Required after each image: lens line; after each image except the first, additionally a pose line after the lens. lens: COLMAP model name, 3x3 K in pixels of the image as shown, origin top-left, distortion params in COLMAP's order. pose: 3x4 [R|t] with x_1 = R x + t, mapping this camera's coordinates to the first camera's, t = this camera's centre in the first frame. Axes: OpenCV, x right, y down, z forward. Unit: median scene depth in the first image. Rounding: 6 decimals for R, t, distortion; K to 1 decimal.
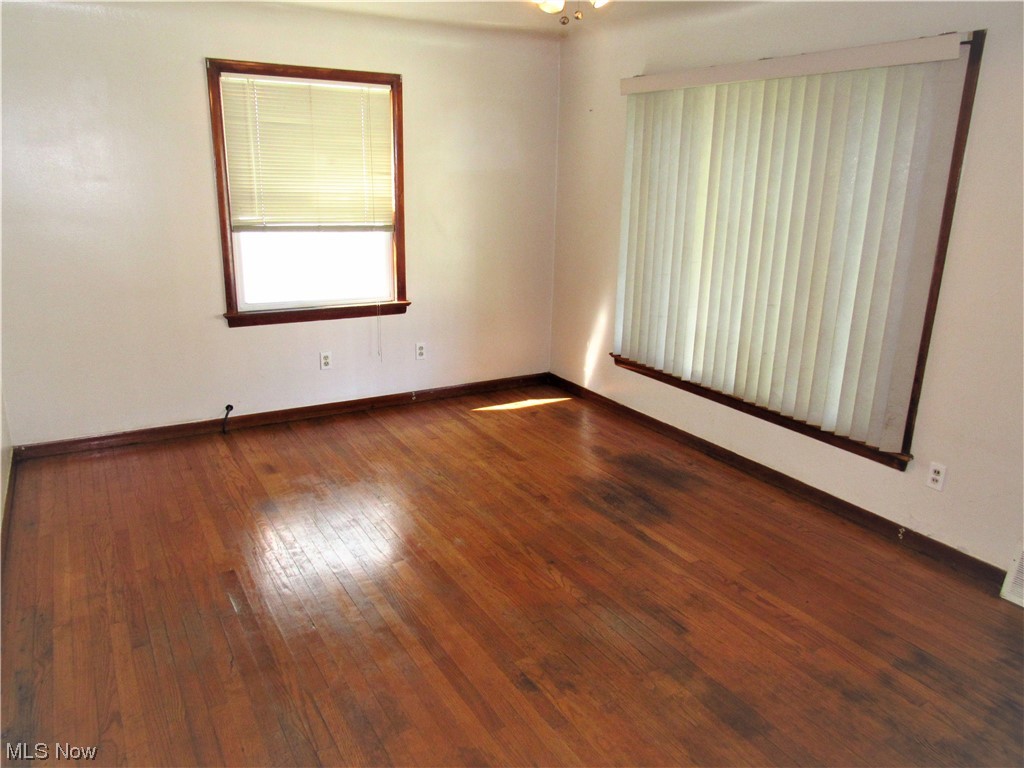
lens RADIAL K [[732.6, 0, 510.2], [0, 732.6, 384.5], [0, 0, 1]] dist [-0.002752, 0.001806]
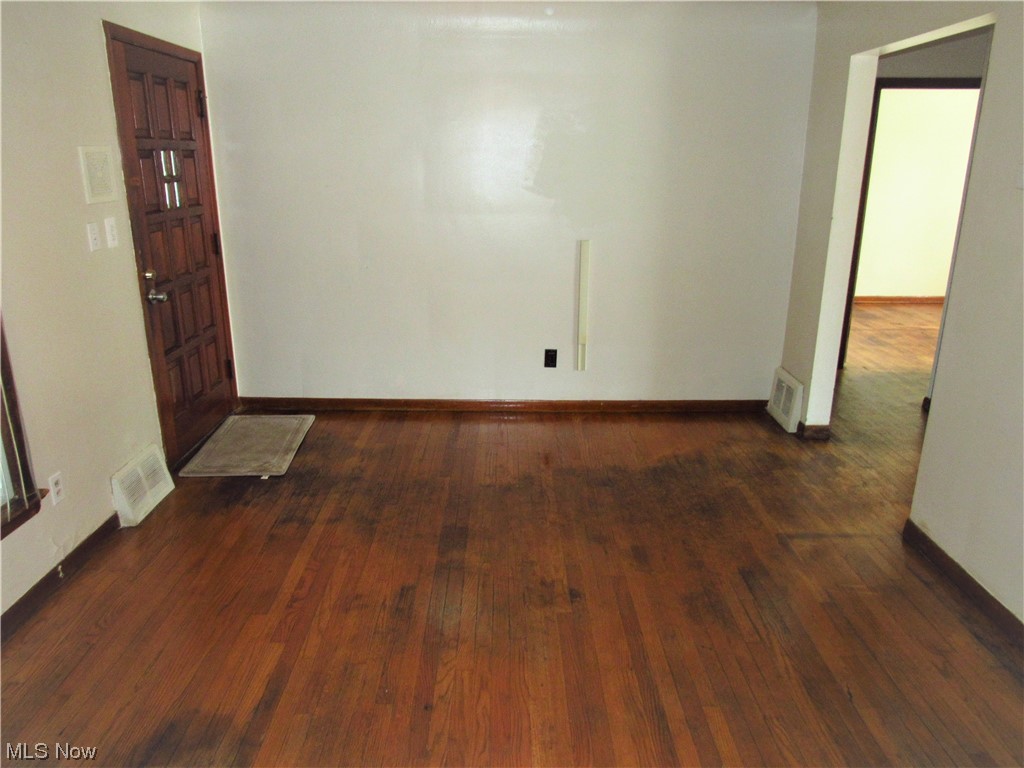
lens RADIAL K [[732.6, 0, 509.5], [0, 732.6, 381.1], [0, 0, 1]] dist [-0.002752, 0.001806]
pose [[-0.860277, -0.180029, 0.476984, -0.338500], [0.115497, 0.842437, 0.526271, -0.449526], [-0.496573, 0.507828, -0.703936, 1.489625]]
